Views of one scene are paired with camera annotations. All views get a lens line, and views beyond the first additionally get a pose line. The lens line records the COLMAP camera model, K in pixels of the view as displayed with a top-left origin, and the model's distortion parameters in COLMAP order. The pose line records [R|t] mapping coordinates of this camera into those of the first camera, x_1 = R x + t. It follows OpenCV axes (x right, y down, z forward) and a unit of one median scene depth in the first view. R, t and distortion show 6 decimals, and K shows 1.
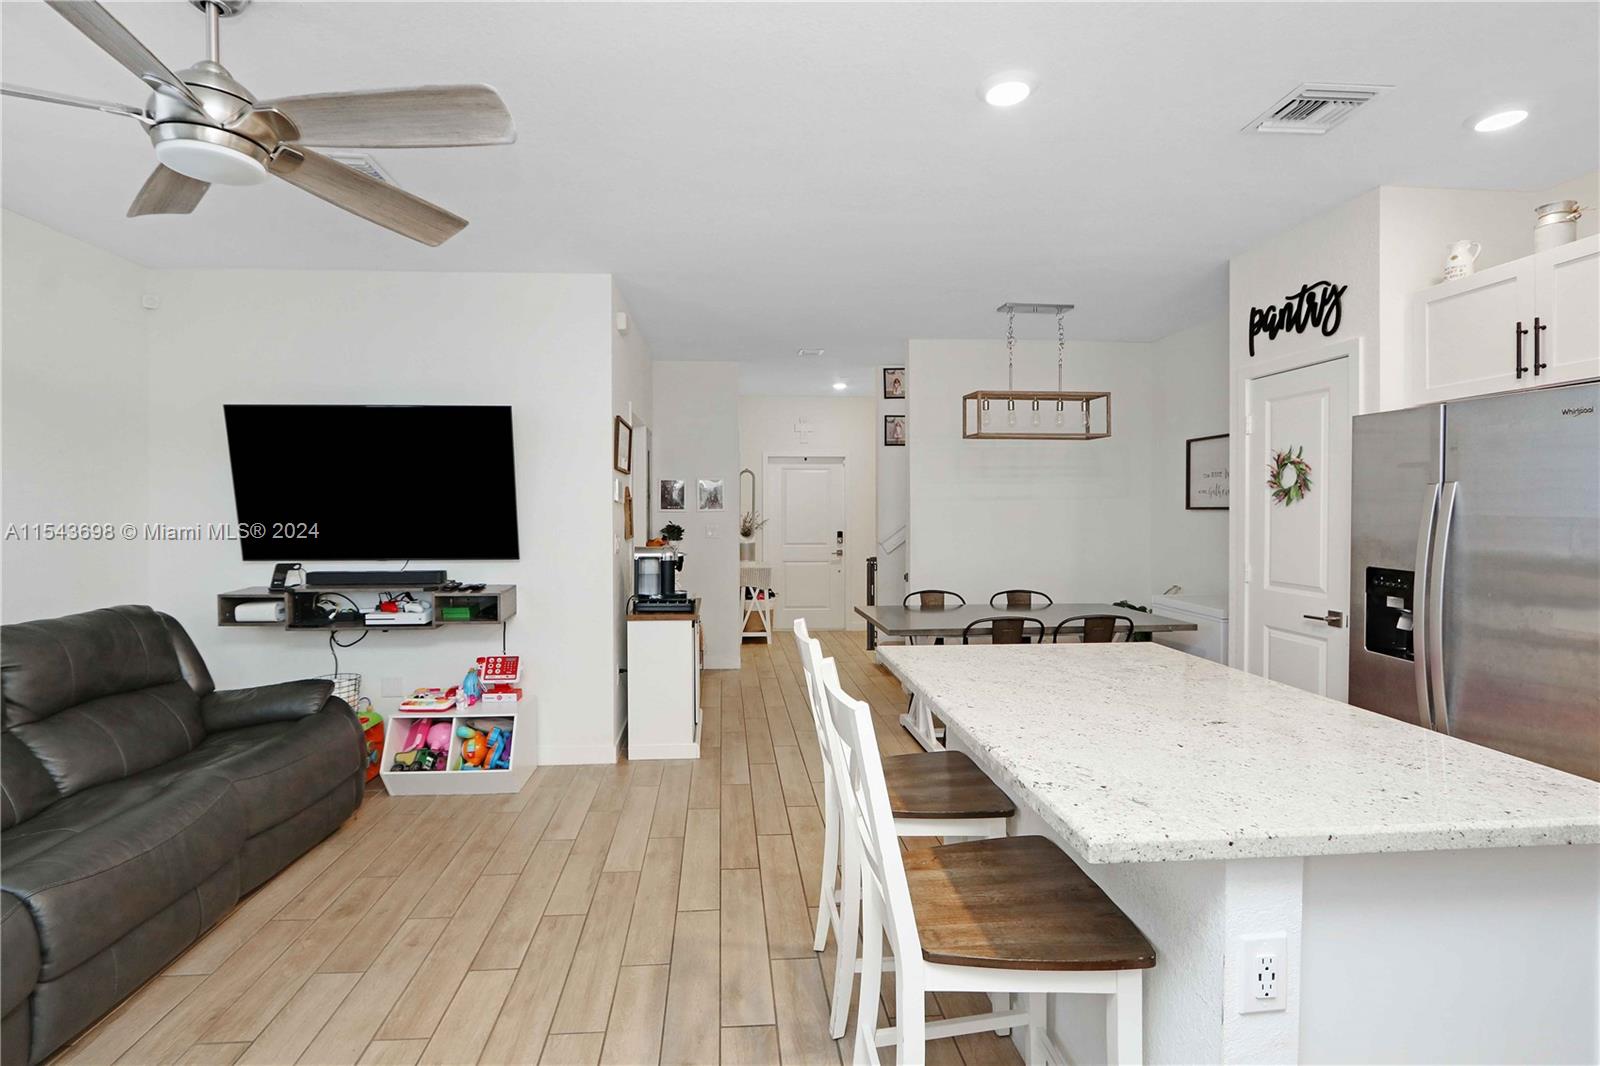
lens RADIAL K [[753.0, 0, 769.7], [0, 753.0, 524.6], [0, 0, 1]] dist [-0.025473, 0.000274]
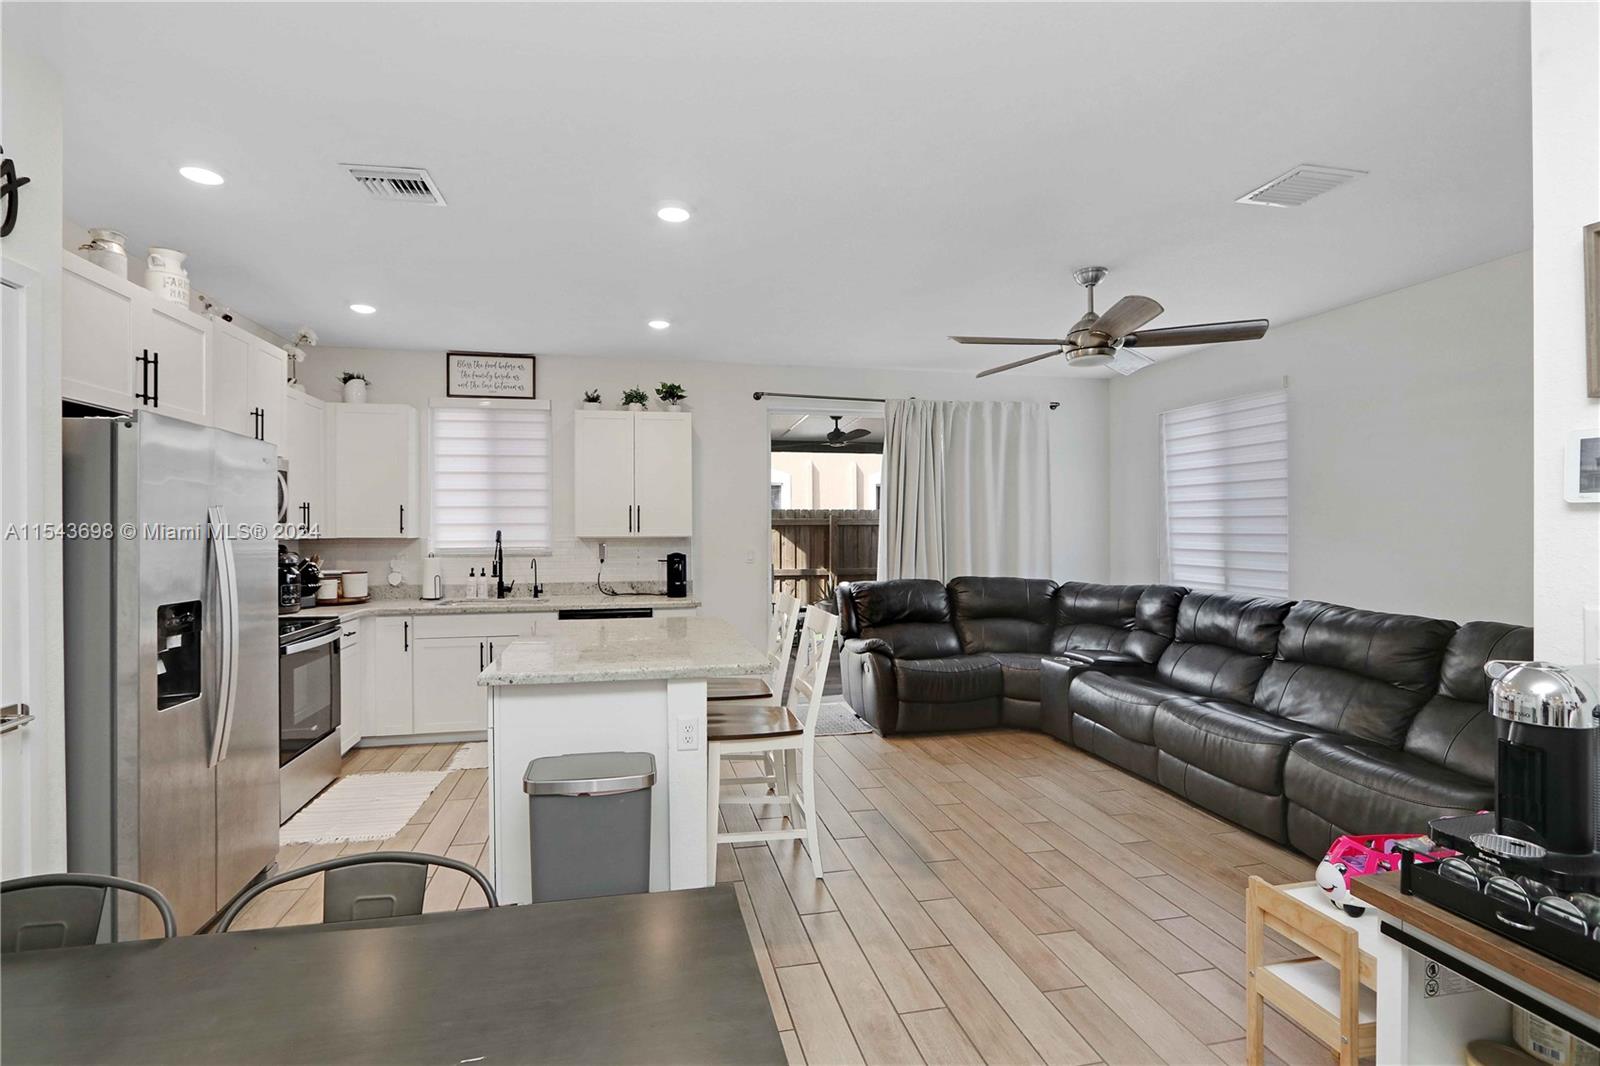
lens RADIAL K [[744.9, 0, 769.0], [0, 744.9, 532.2], [0, 0, 1]] dist [-0.003008, 0.000120]
pose [[-0.992081, 0.006516, -0.125432, 0.224725], [0.003231, 0.999647, 0.026377, -0.036192], [0.125560, 0.025763, -0.991751, 1.636085]]
